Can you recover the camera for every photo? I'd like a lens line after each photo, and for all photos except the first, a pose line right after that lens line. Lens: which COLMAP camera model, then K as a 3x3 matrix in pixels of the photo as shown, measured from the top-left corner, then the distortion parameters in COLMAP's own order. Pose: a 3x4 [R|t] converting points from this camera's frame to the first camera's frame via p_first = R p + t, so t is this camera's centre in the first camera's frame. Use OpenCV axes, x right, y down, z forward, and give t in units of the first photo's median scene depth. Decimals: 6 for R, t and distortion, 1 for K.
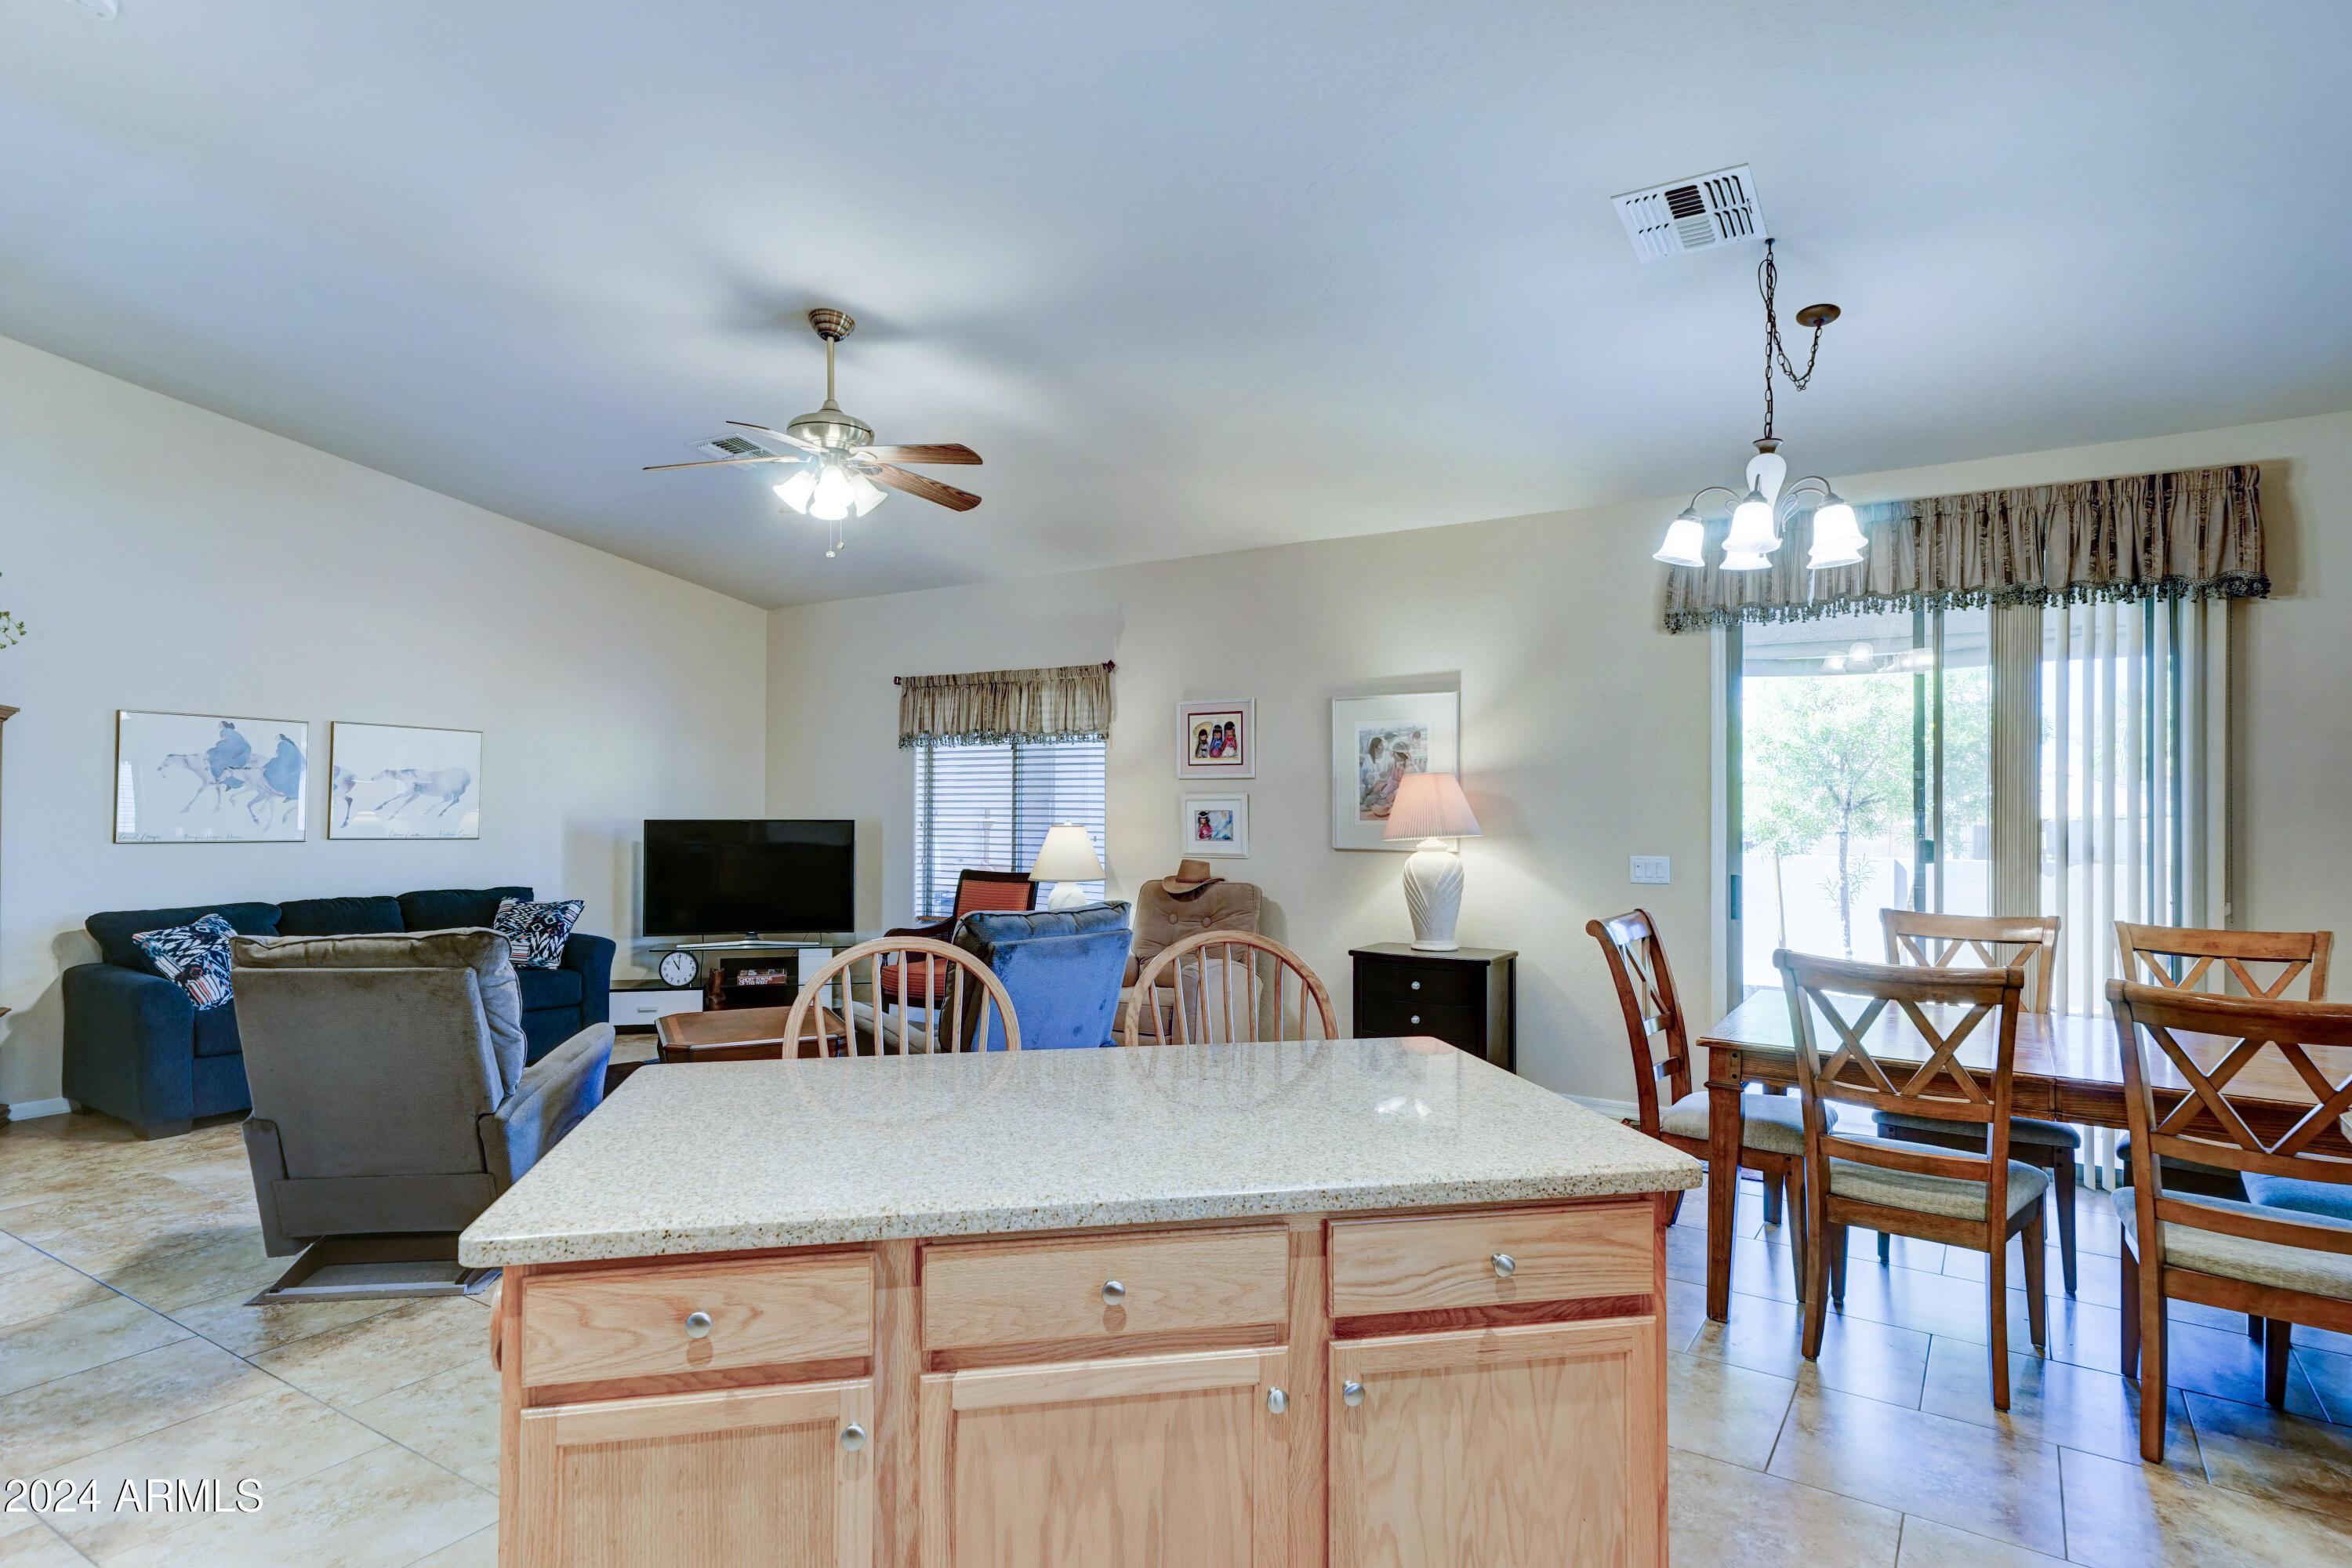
lens RADIAL K [[1260.2, 0, 1167.0], [0, 1260.2, 795.5], [0, 0, 1]] dist [0.020289, 0.000733]
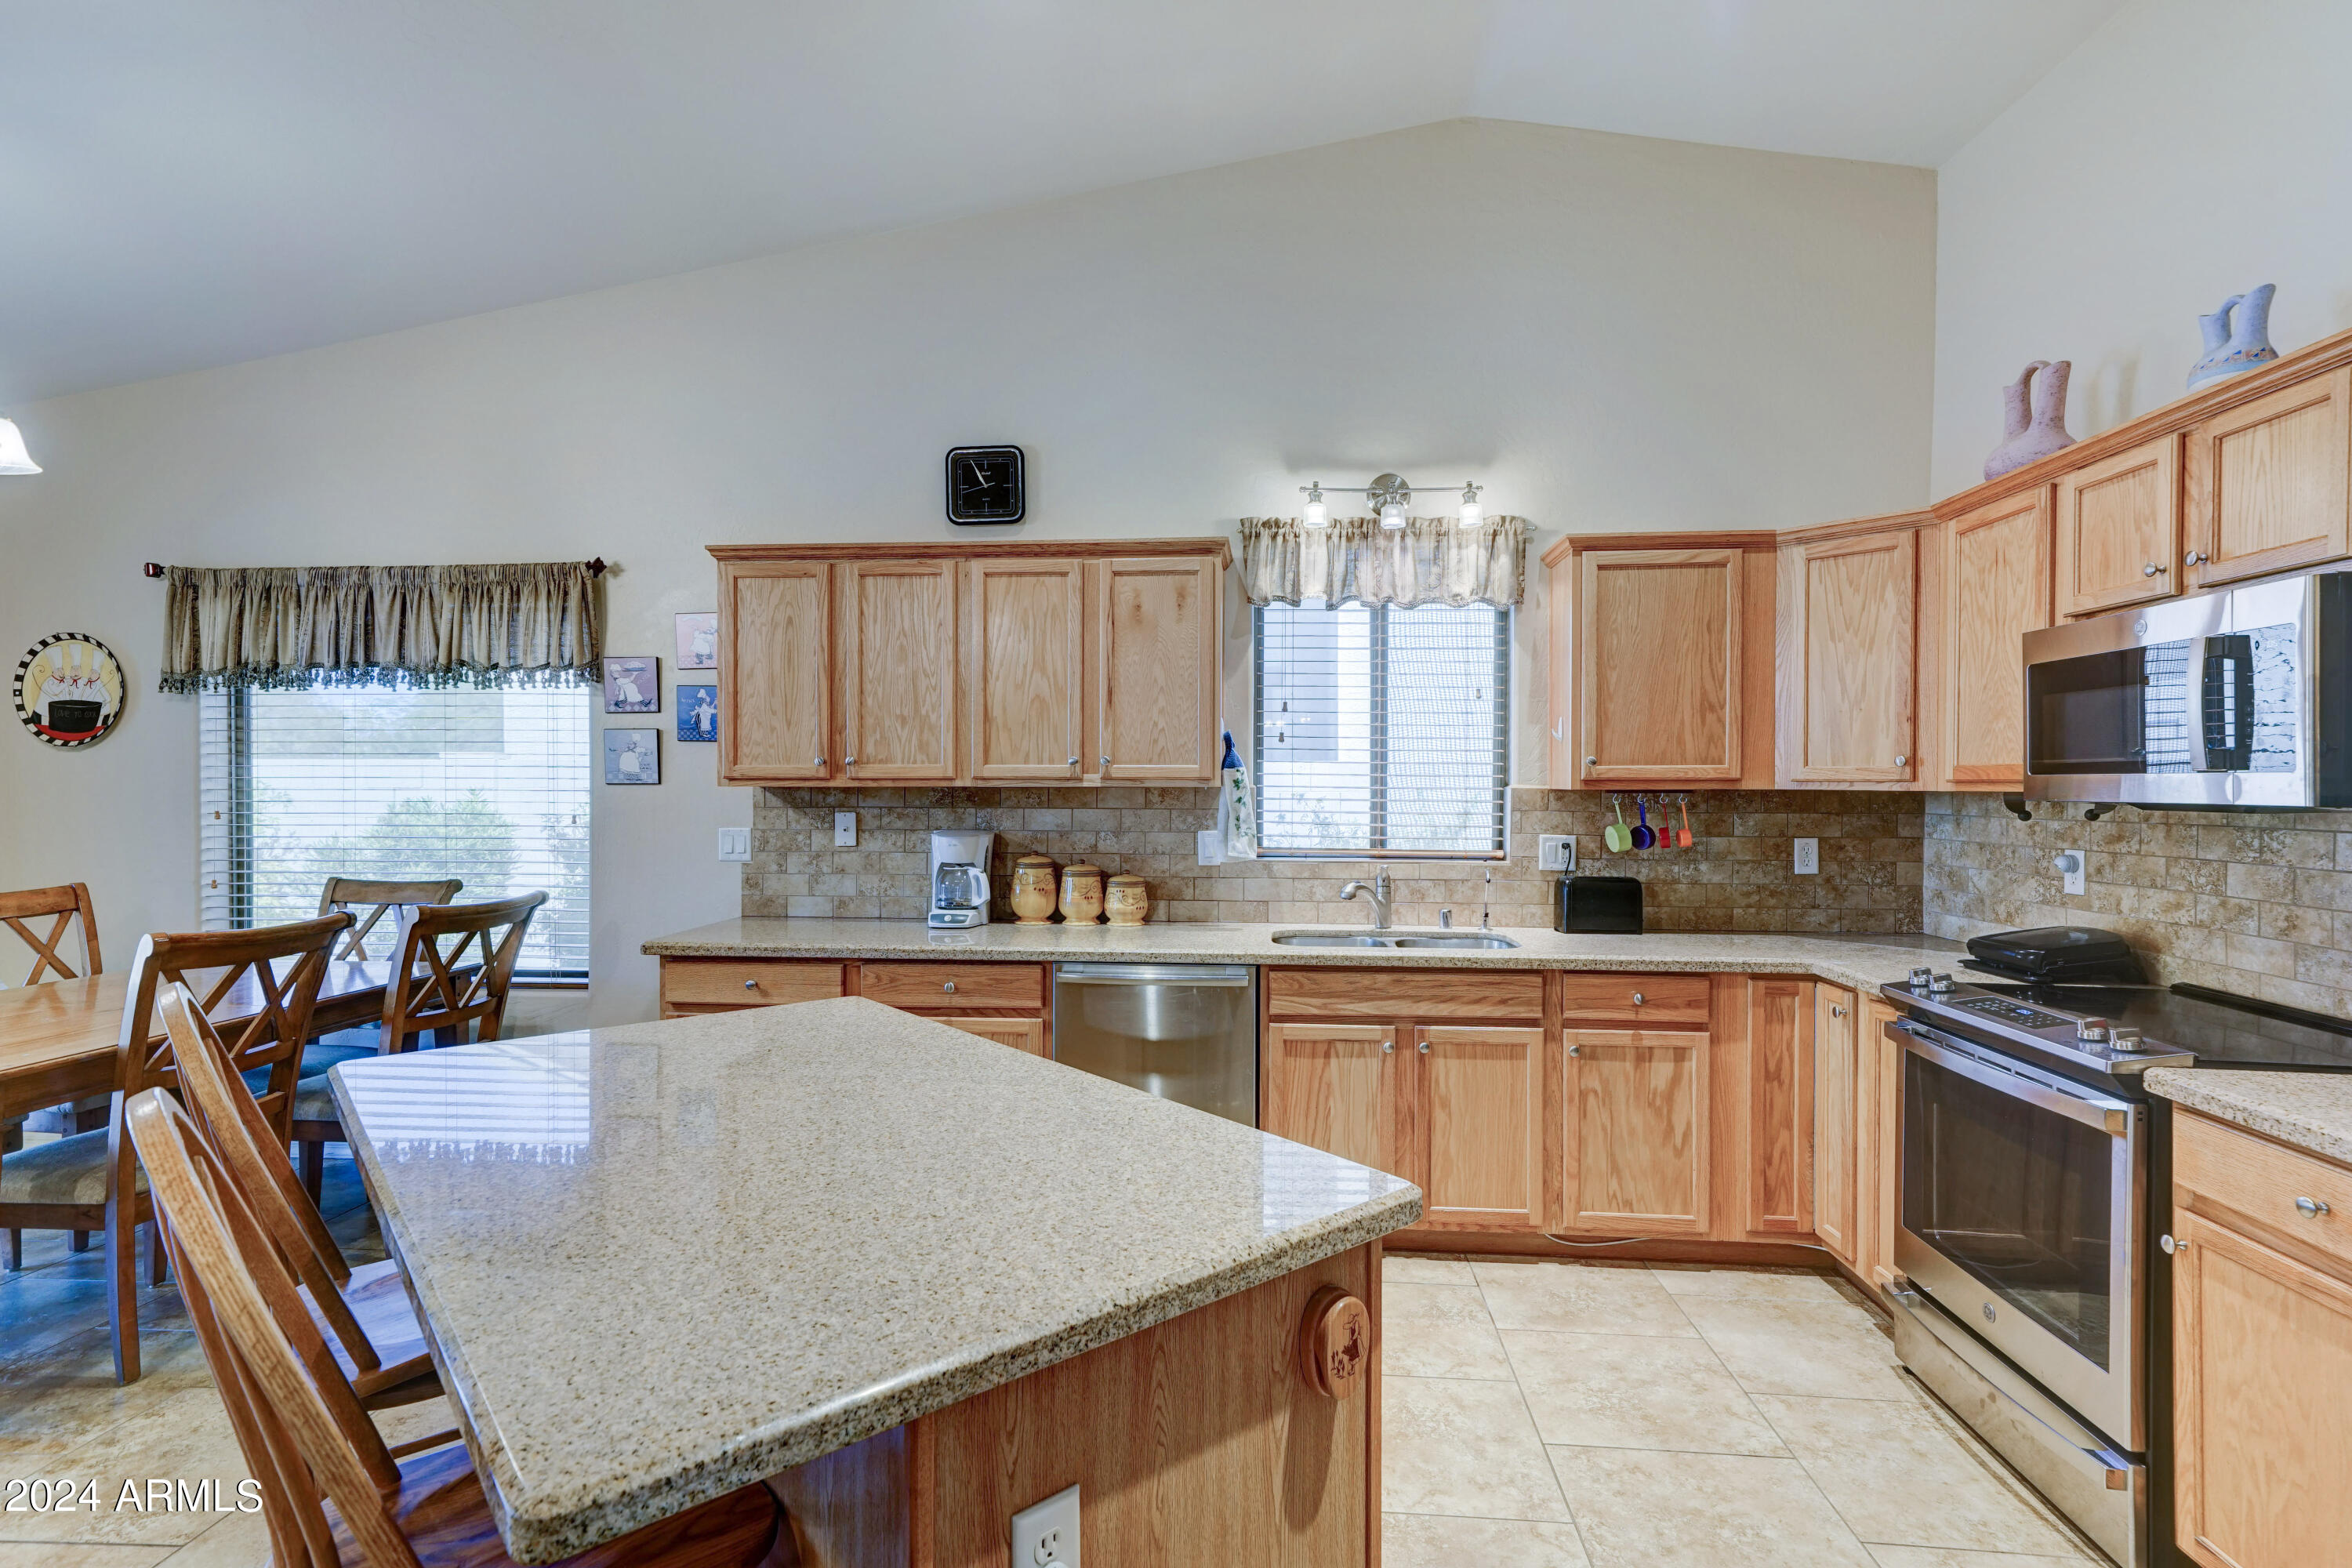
lens RADIAL K [[1153.9, 0, 1176.0], [0, 1153.9, 784.0], [0, 0, 1]] dist [0.013247, 0.000550]
pose [[-0.481039, -0.006615, 0.876674, -0.278598], [-0.008932, 0.999957, 0.002644, 0.002715], [-0.876654, -0.006558, -0.481077, 0.353695]]
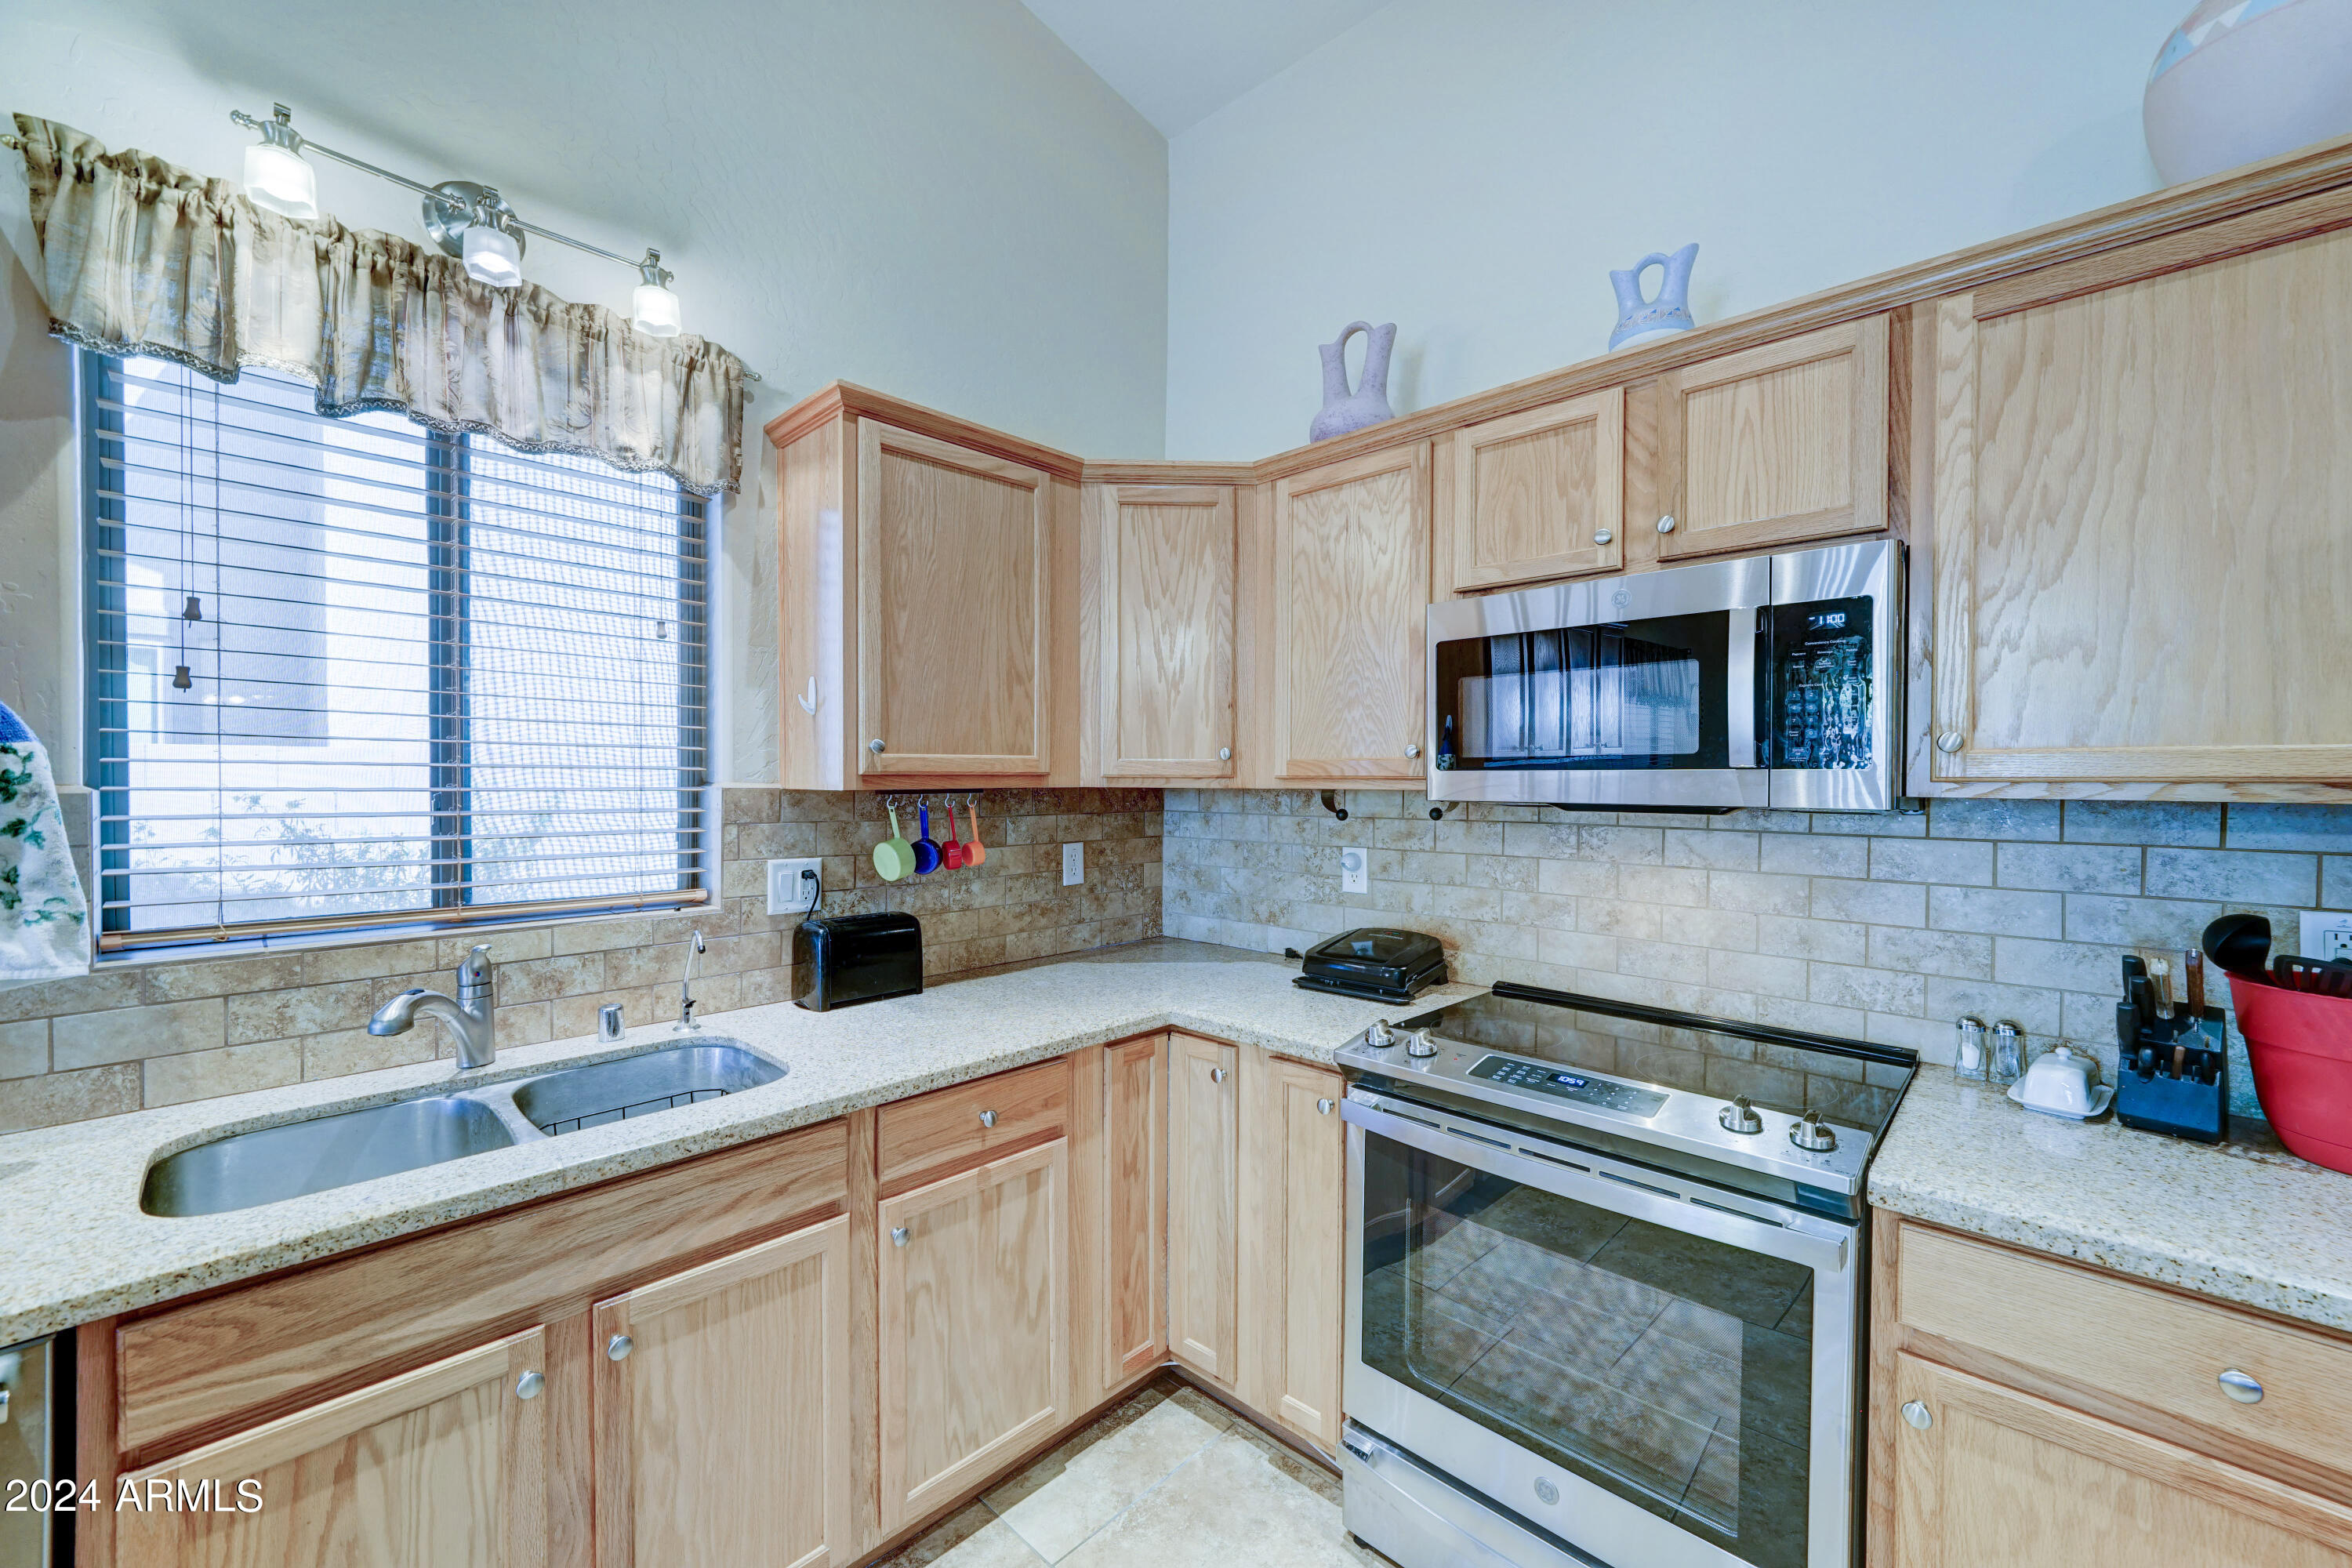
lens RADIAL K [[922.4, 0, 1171.7], [0, 922.4, 789.8], [0, 0, 1]] dist [-0.011121, 0.004486]
pose [[-0.984265, -0.009074, 0.176468, -0.038313], [-0.007387, 0.999921, 0.010212, 0.001397], [-0.176546, 0.008748, -0.984253, 0.183358]]
